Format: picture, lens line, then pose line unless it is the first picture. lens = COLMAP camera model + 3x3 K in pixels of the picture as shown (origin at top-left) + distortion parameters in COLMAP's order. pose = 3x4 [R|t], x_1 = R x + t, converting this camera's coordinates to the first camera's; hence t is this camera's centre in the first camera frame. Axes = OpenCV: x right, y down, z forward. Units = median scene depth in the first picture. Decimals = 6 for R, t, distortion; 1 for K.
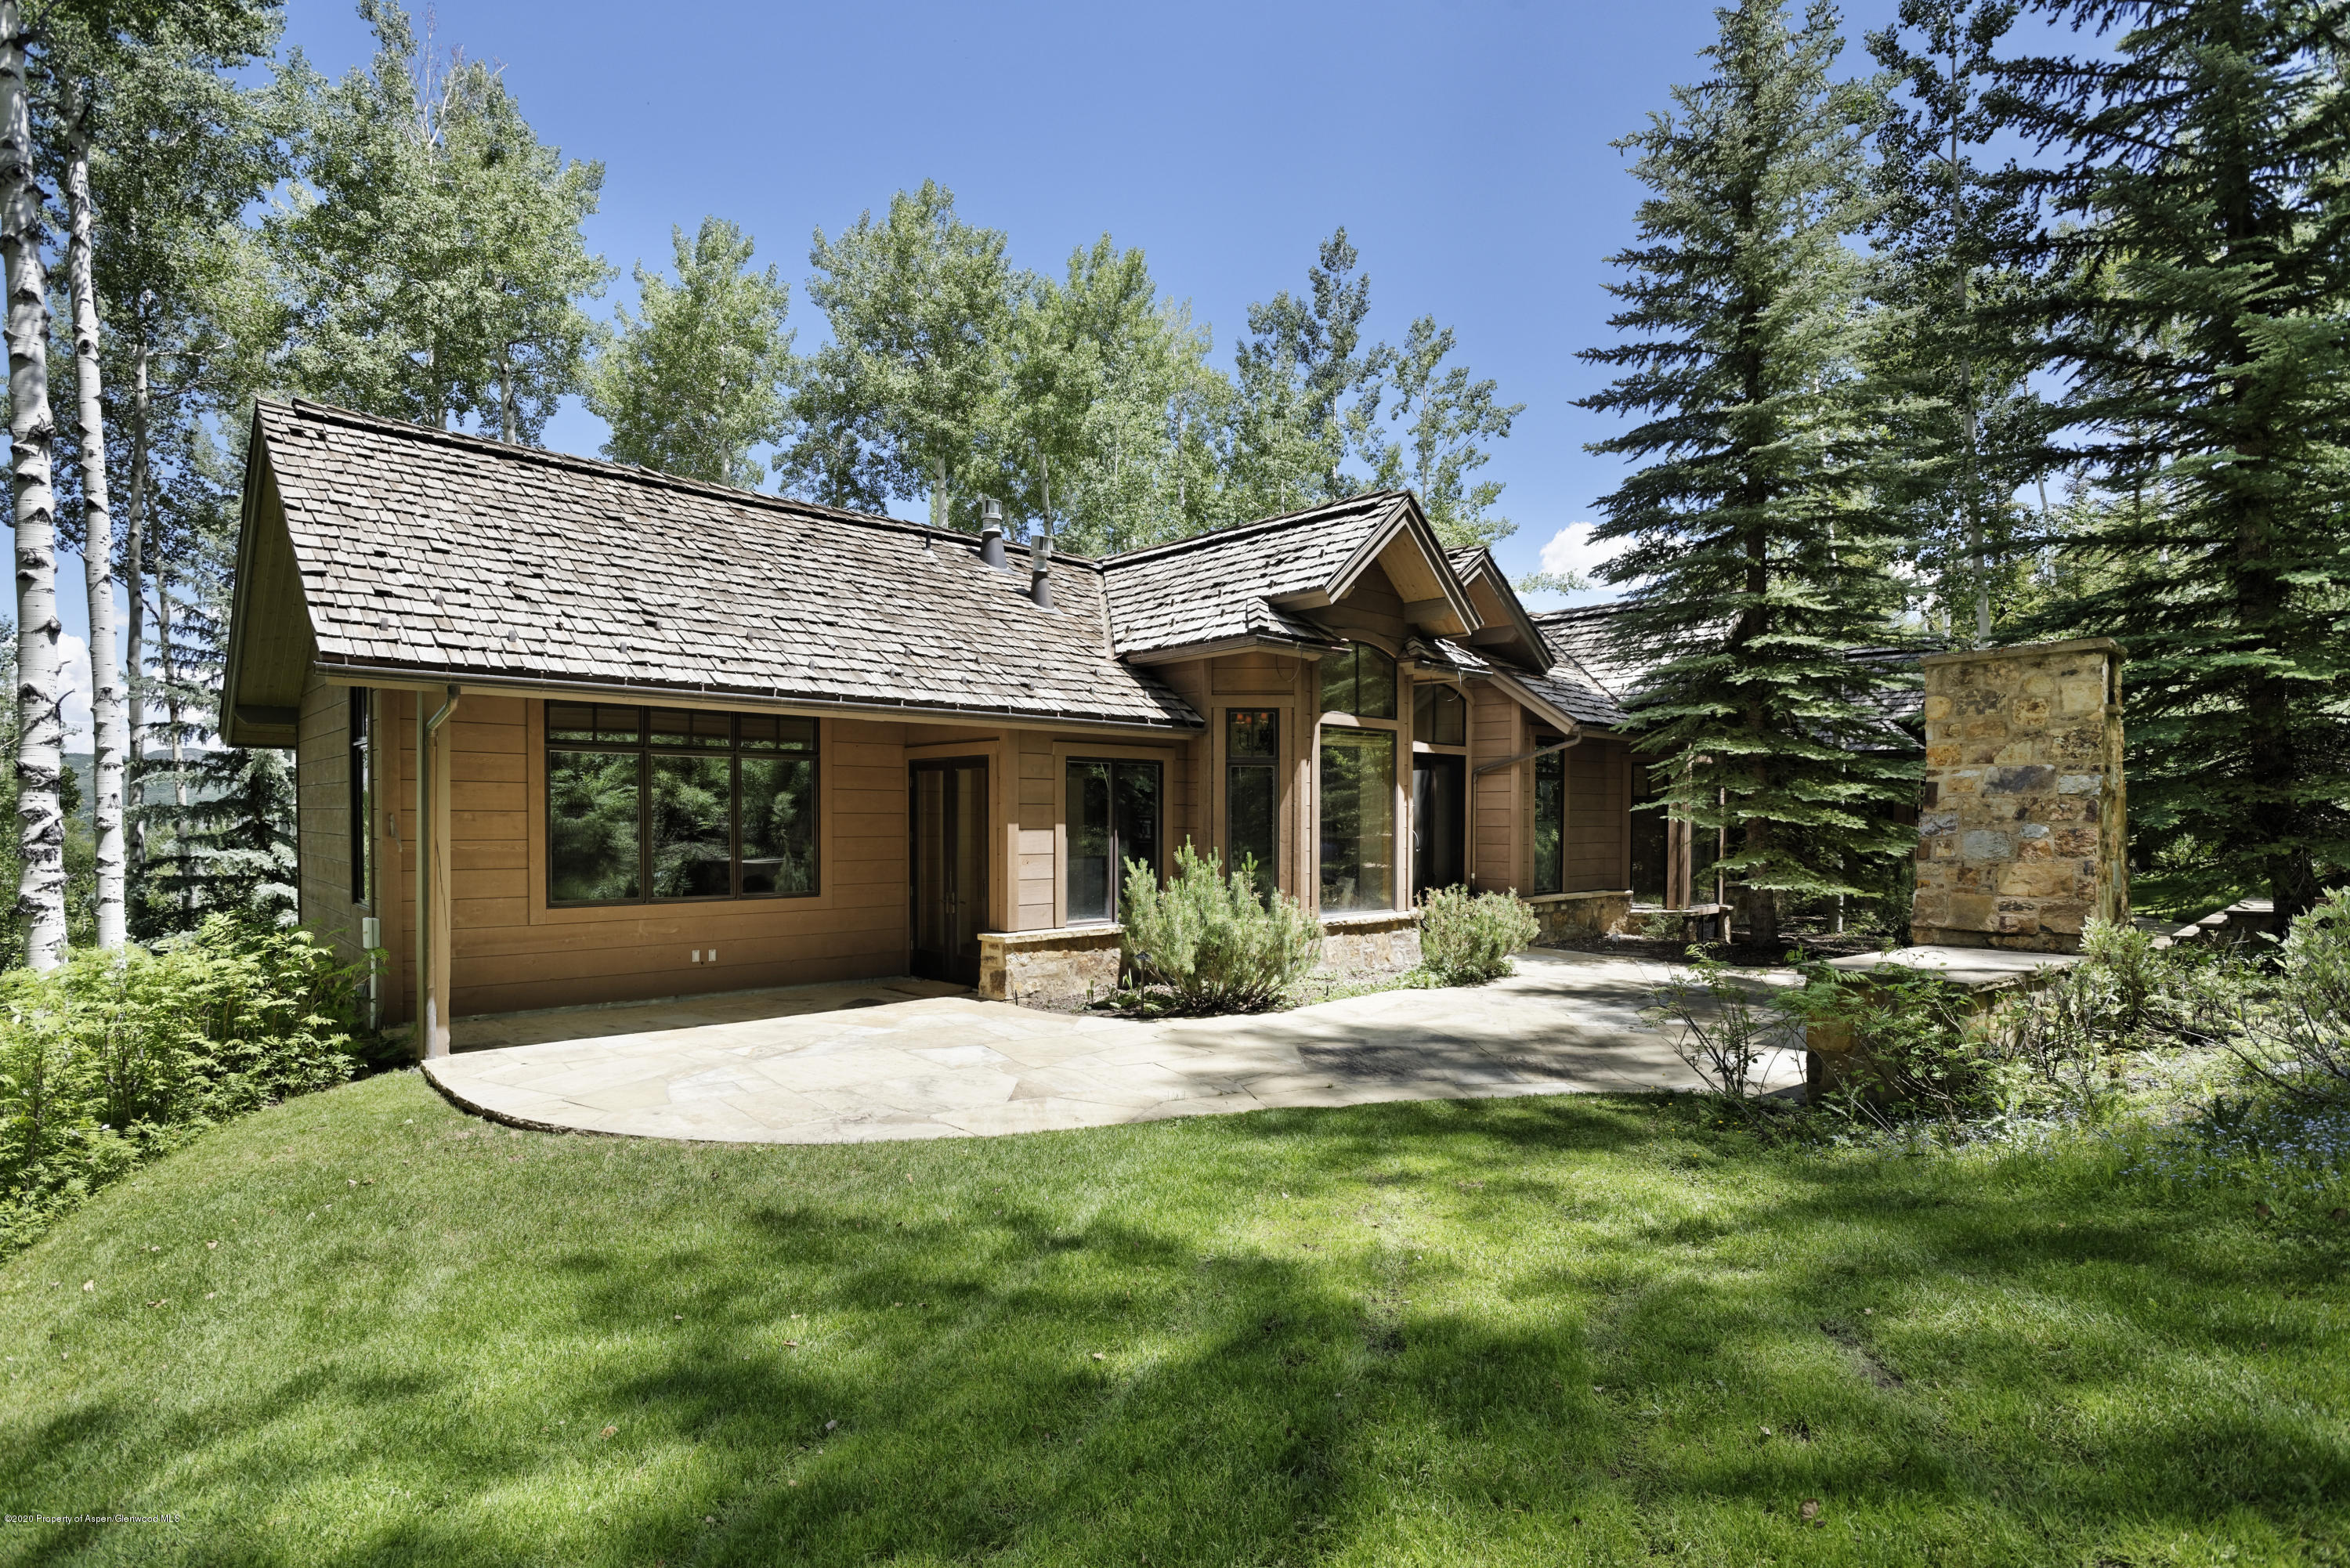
lens RADIAL K [[1176.1, 0, 1175.7], [0, 1176.1, 823.9], [0, 0, 1]] dist [-0.003960, -0.001618]
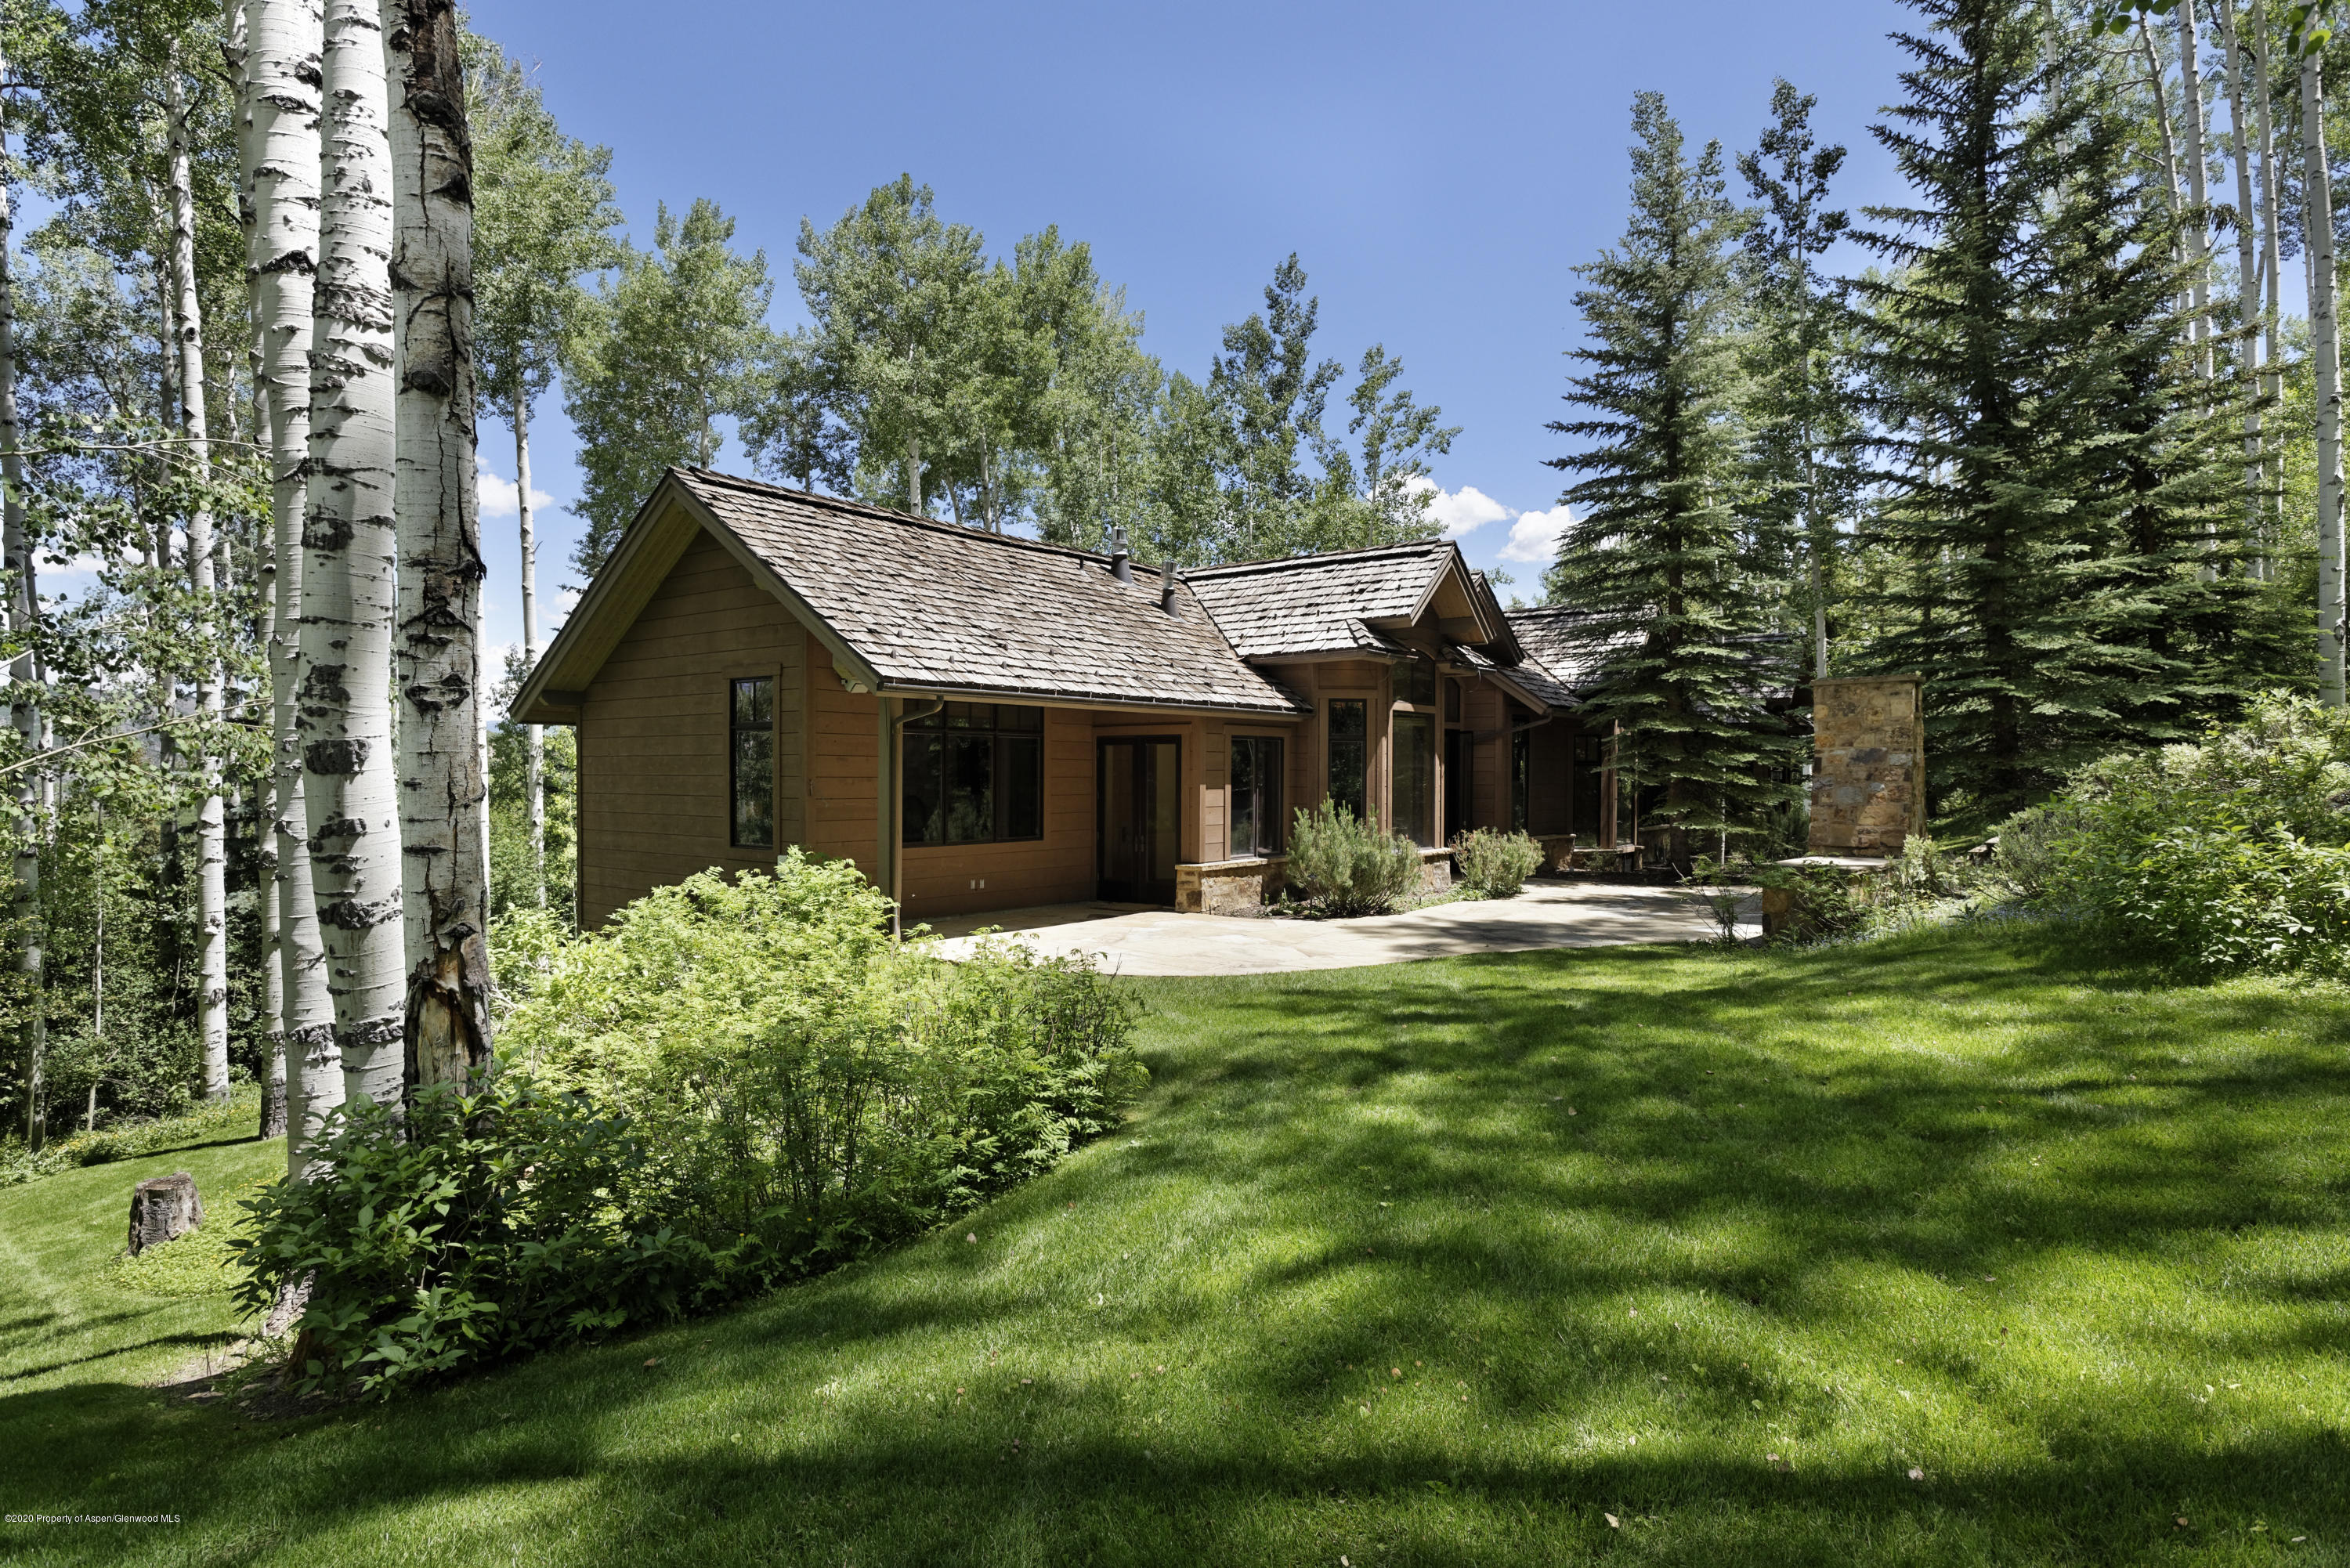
lens RADIAL K [[1217.1, 0, 1223.2], [0, 1217.1, 783.7], [0, 0, 1]] dist [0.003971, 0.000216]
pose [[0.986541, -0.004124, 0.163462, -0.270258], [0.003951, 0.999991, 0.001383, -0.002354], [-0.163467, -0.000718, 0.986549, -0.323527]]
